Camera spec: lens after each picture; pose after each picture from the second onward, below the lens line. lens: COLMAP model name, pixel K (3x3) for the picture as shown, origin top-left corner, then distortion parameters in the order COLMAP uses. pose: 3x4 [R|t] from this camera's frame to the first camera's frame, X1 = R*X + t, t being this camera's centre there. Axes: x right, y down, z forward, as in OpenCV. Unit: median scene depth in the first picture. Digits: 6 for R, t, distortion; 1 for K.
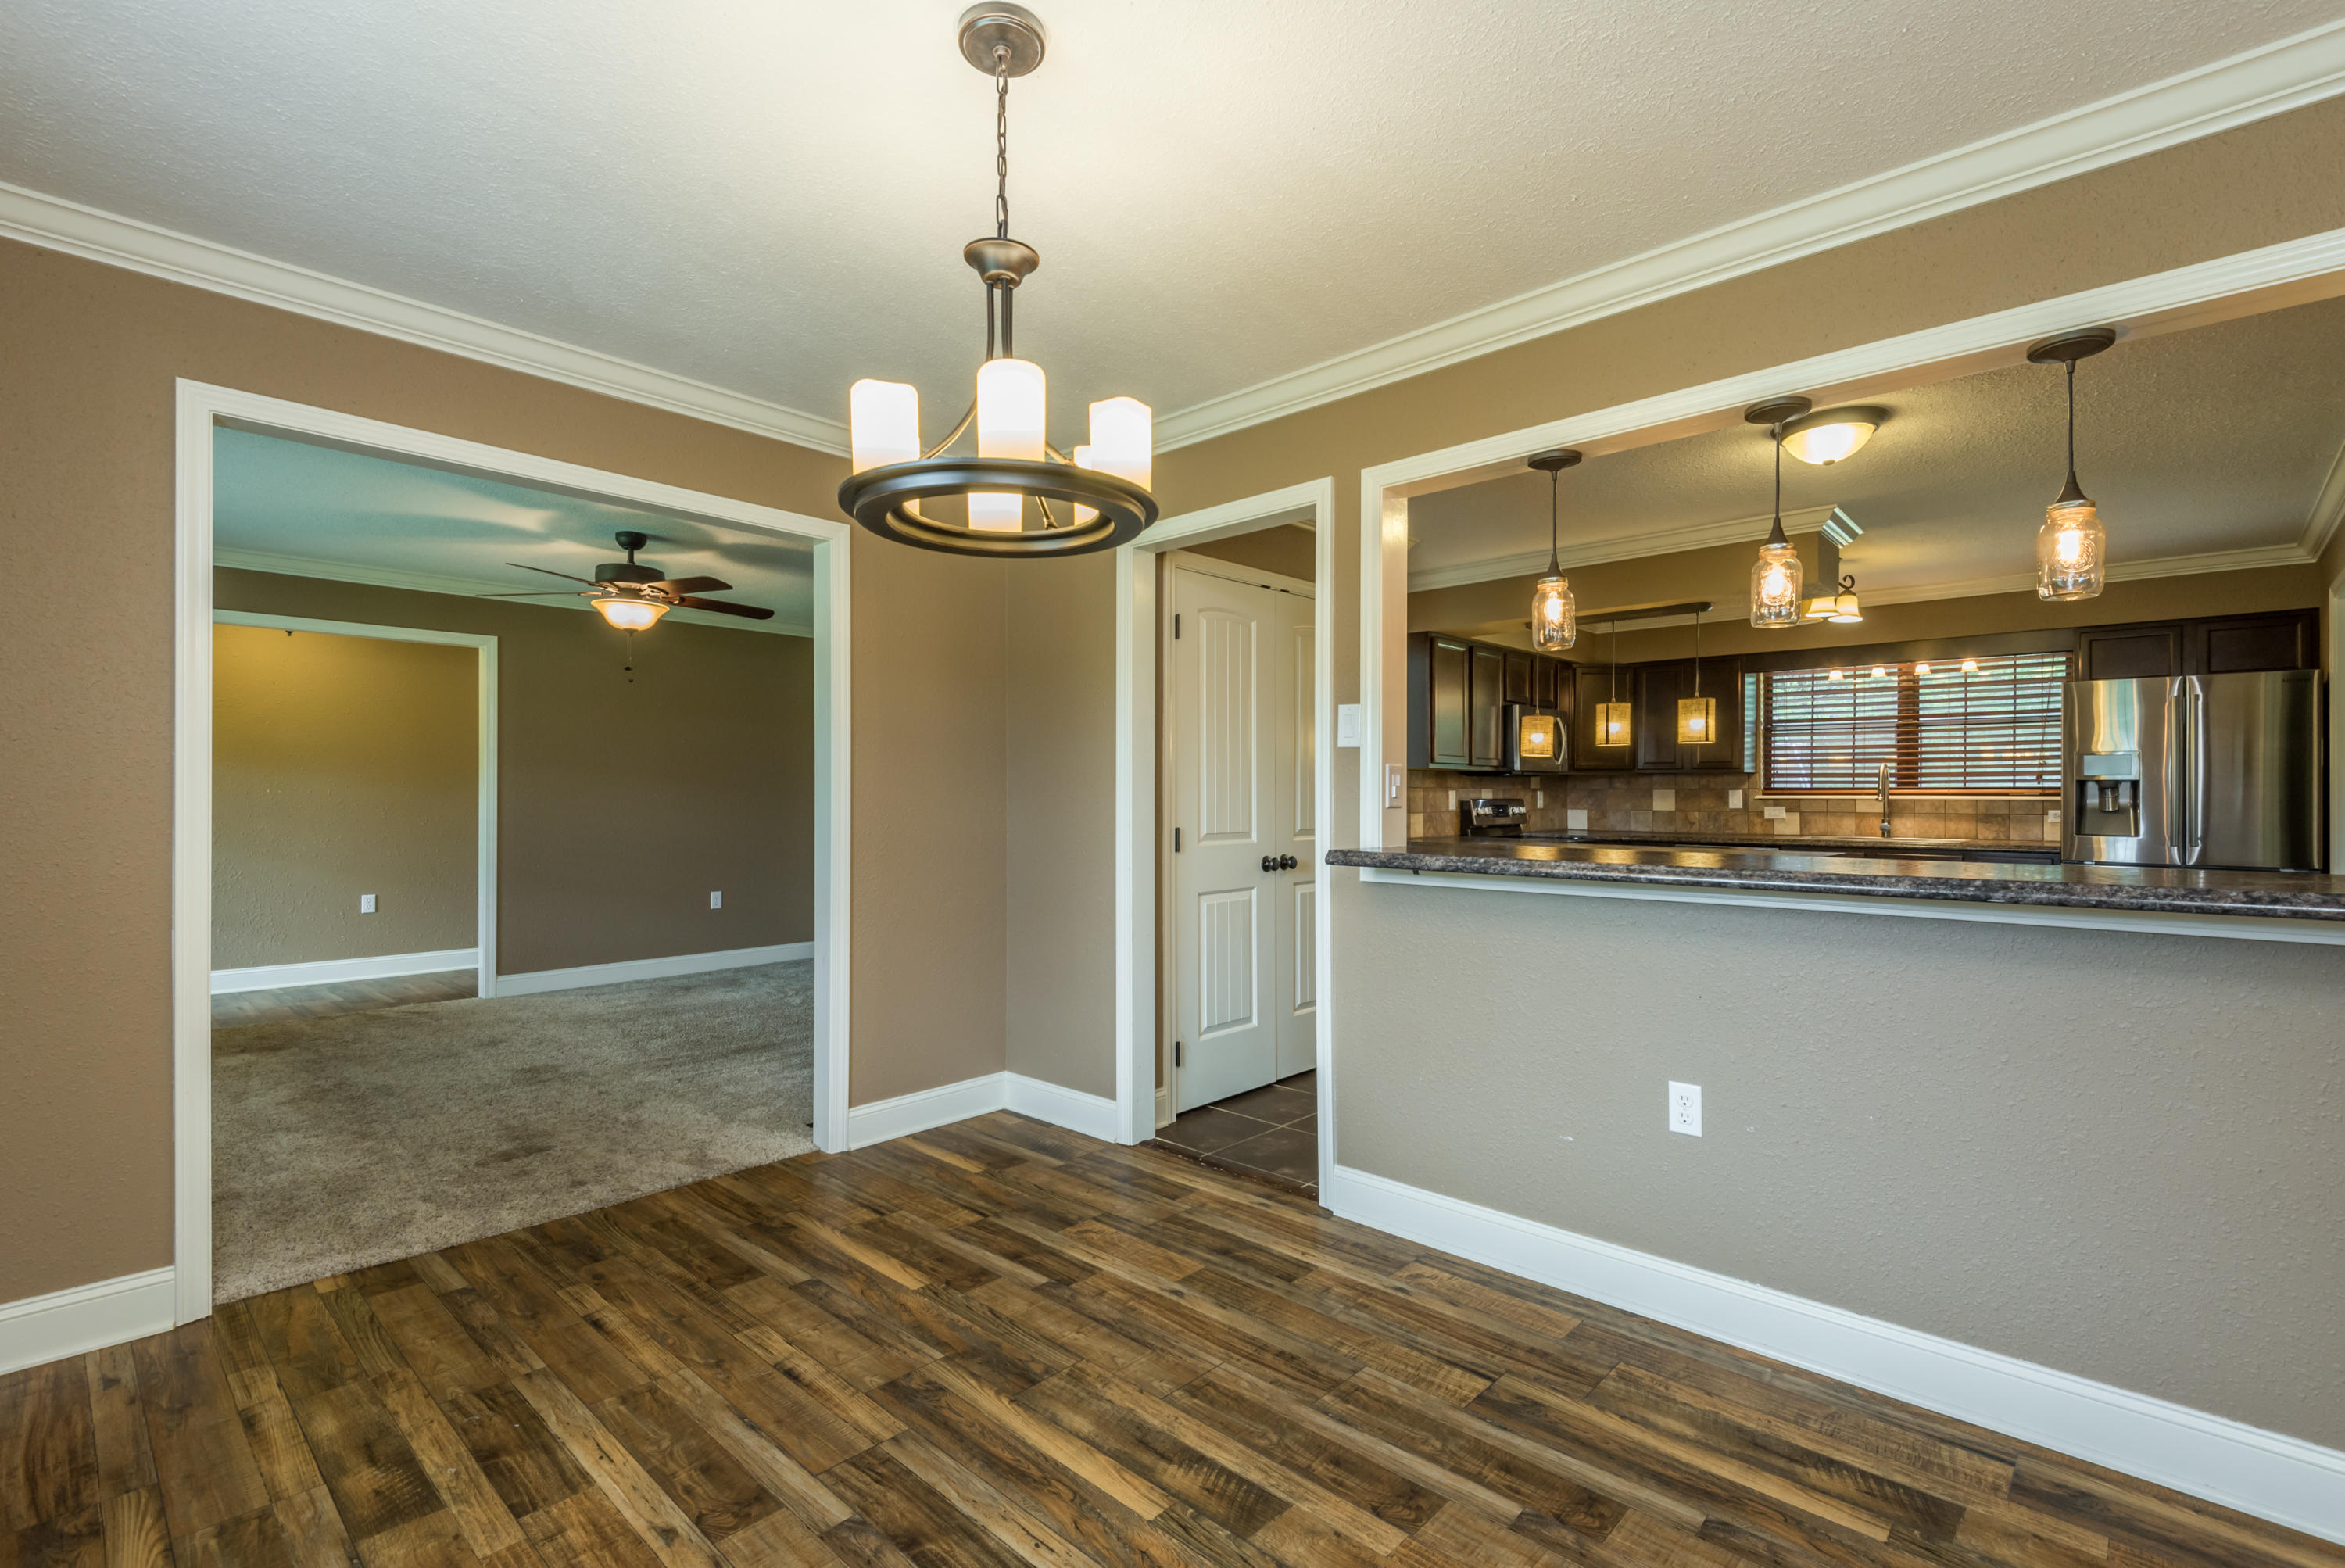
lens RADIAL K [[1073.5, 0, 1217.7], [0, 1073.5, 805.4], [0, 0, 1]] dist [-0.002609, -0.000612]
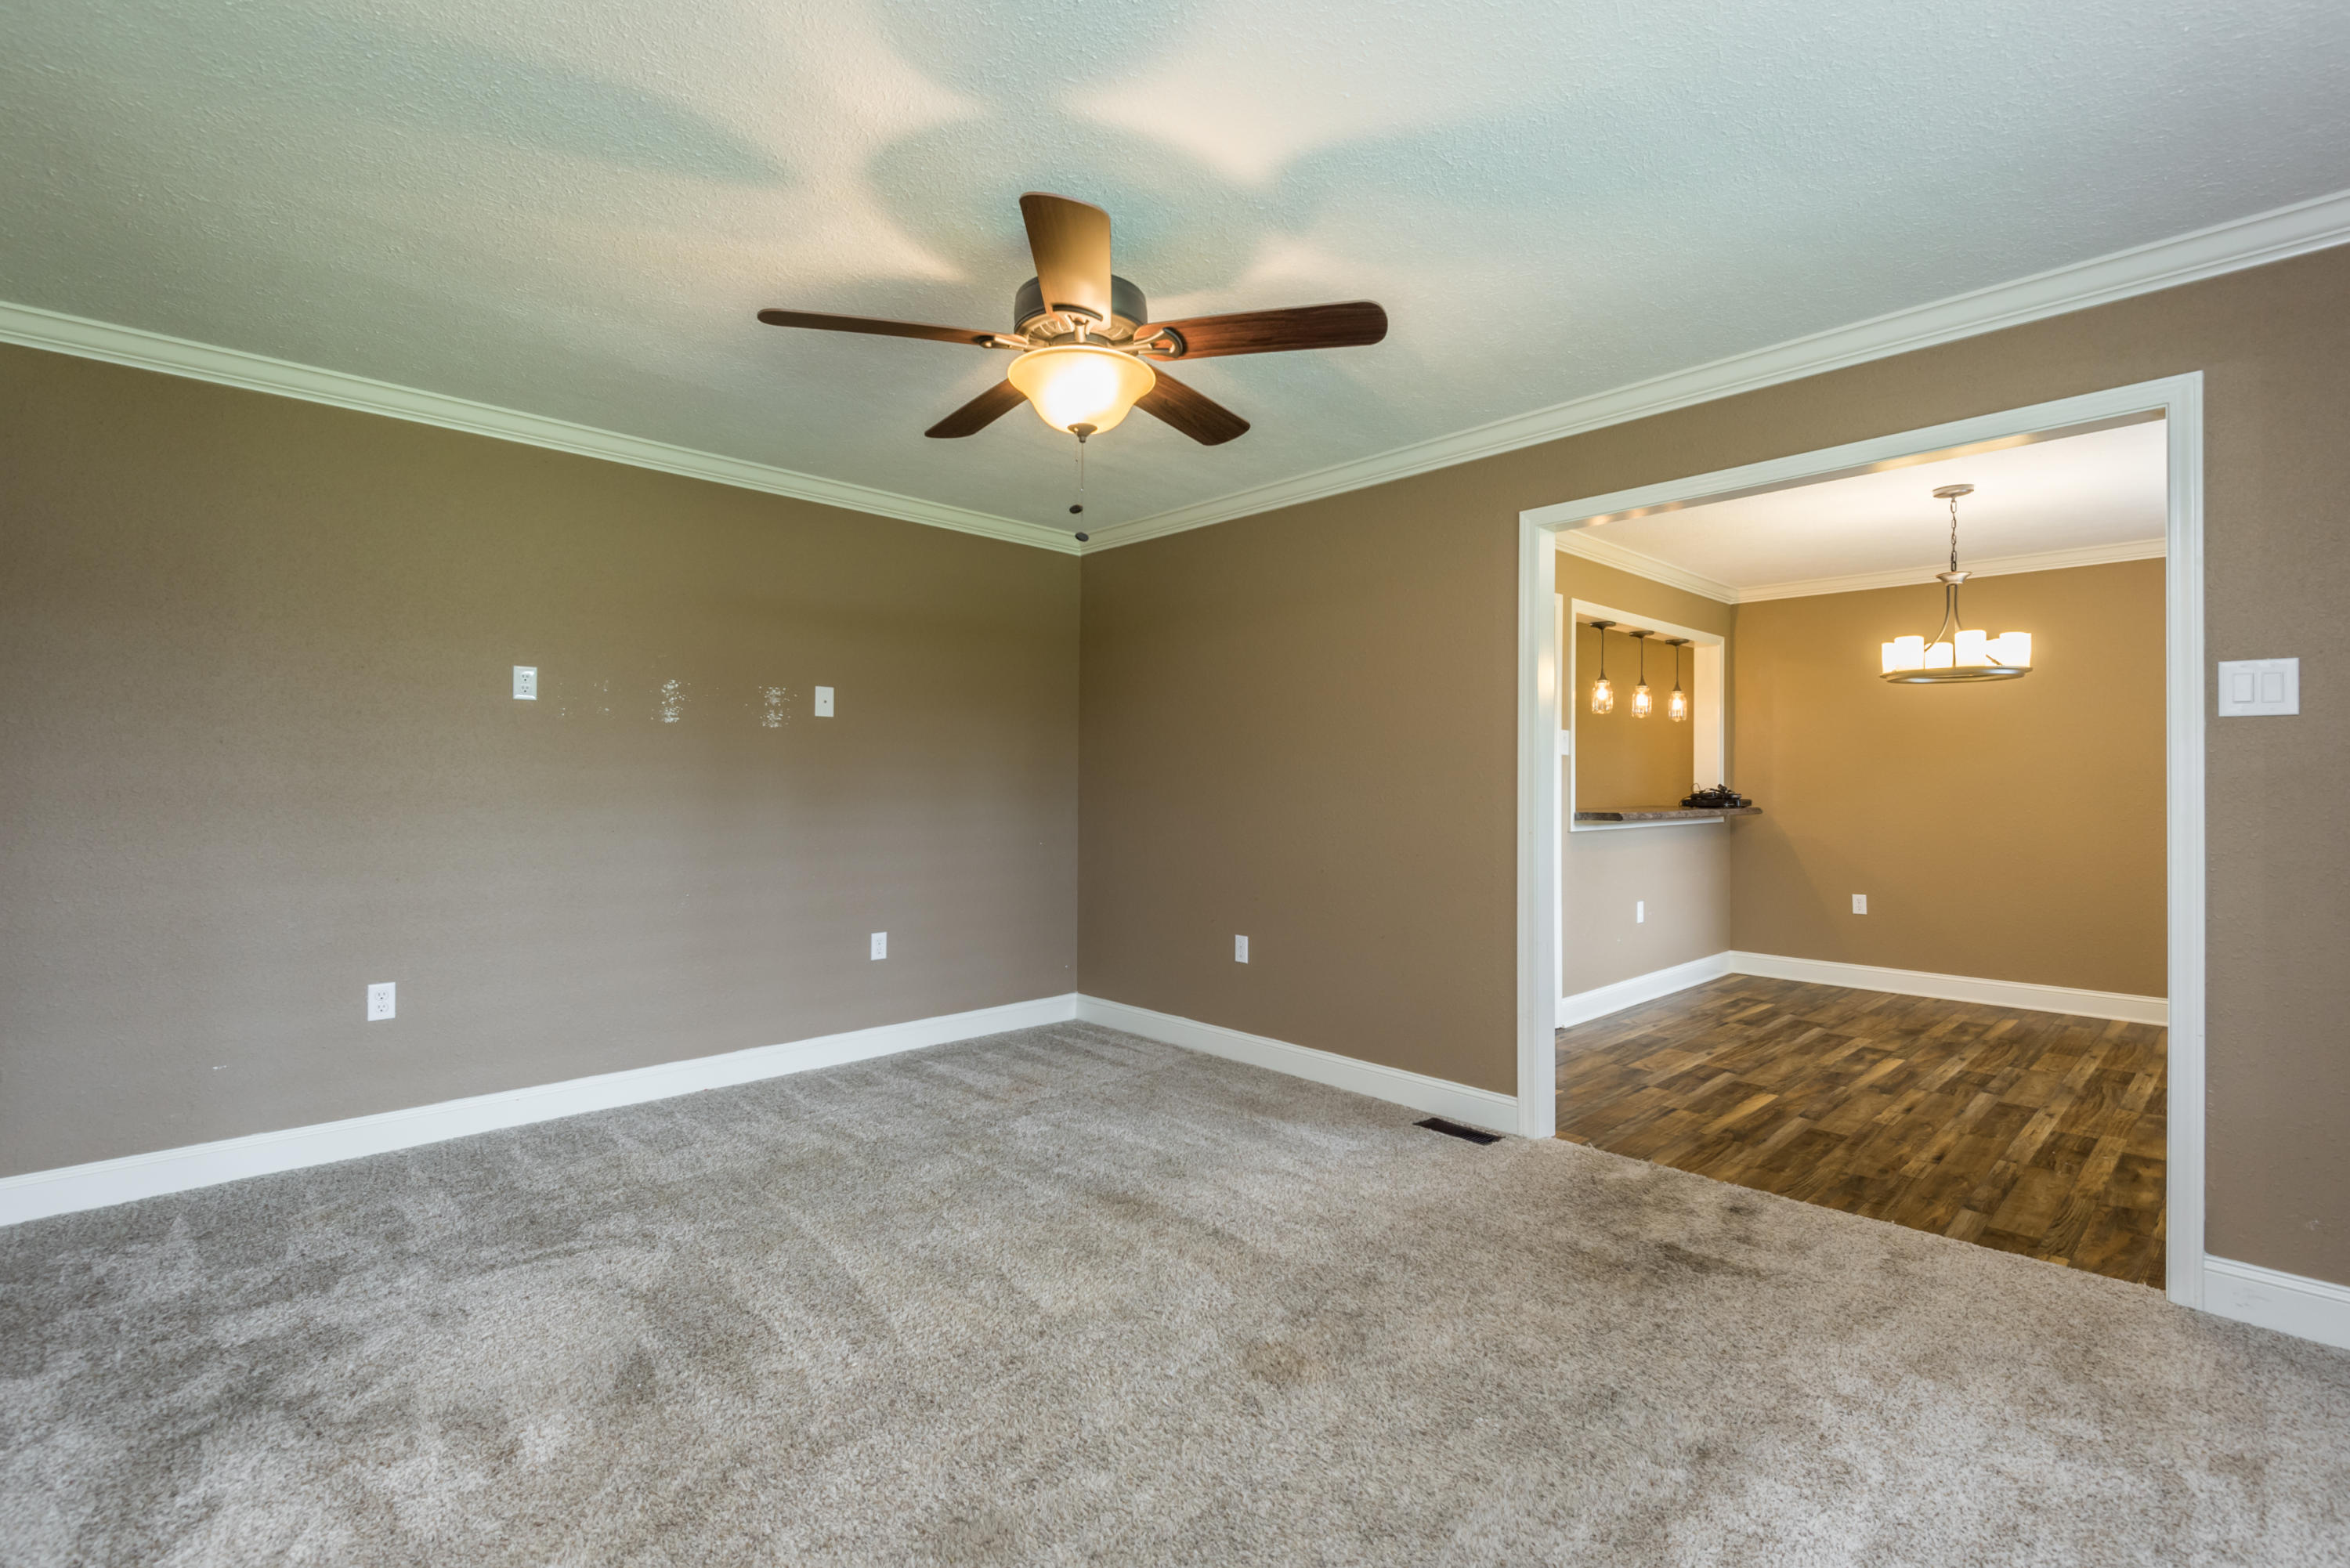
lens RADIAL K [[1075.7, 0, 1184.8], [0, 1075.7, 779.6], [0, 0, 1]] dist [-0.002609, -0.000612]
pose [[0.073668, 0.006232, 0.997263, -1.887290], [0.004224, 0.999970, -0.006561, 0.000502], [-0.997274, 0.004696, 0.073640, 1.729728]]
